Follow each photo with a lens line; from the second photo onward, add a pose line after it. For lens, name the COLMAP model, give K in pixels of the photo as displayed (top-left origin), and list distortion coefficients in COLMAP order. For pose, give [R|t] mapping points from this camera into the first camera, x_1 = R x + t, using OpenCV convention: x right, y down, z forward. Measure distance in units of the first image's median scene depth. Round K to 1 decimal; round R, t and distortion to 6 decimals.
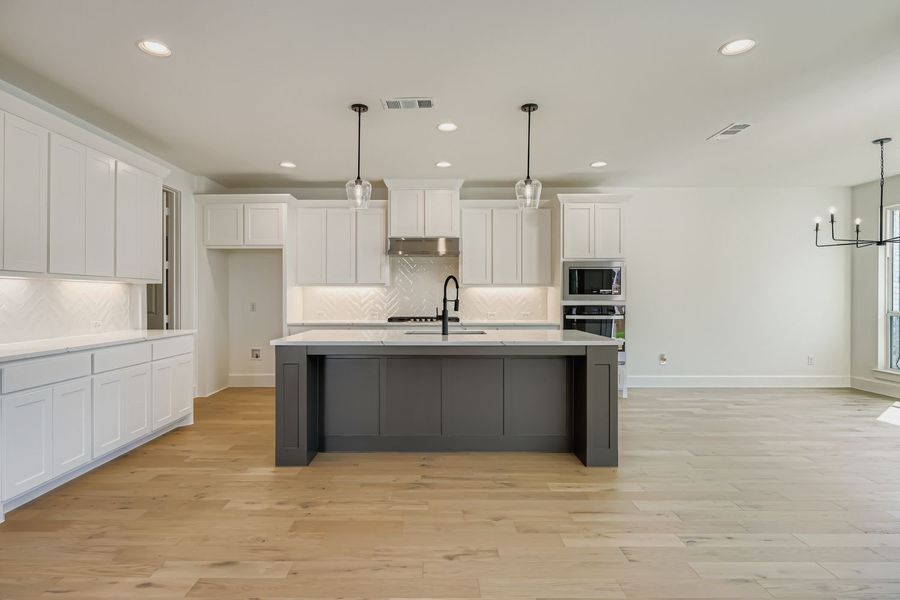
lens RADIAL K [[448.7, 0, 435.5], [0, 448.7, 297.9], [0, 0, 1]] dist [-0.003085, -0.000900]
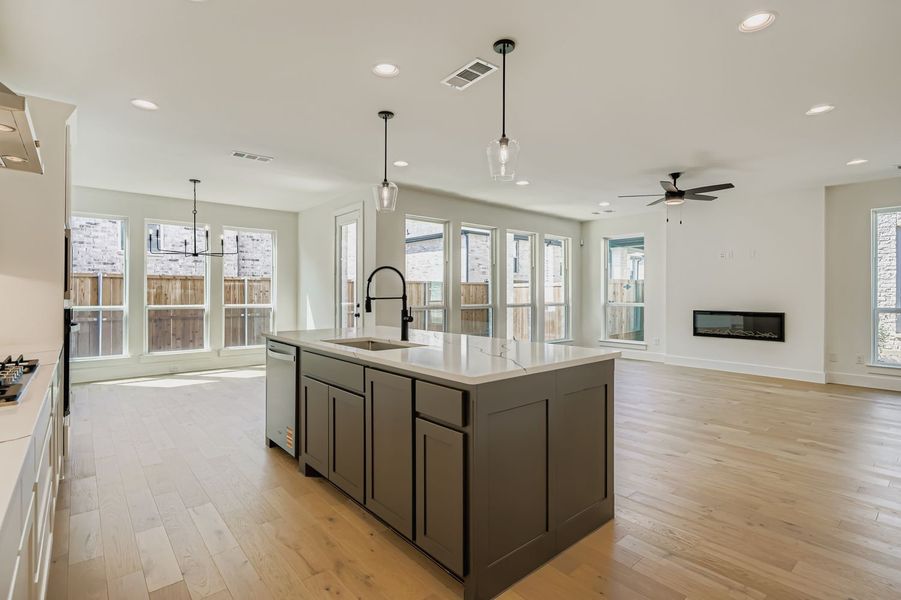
lens RADIAL K [[433.9, 0, 457.8], [0, 433.9, 295.6], [0, 0, 1]] dist [-0.000451, -0.000797]
pose [[-0.655153, -0.003311, 0.755489, -0.454473], [0.001320, 0.999984, 0.005527, -0.001840], [-0.755495, 0.004618, -0.655138, 1.034105]]
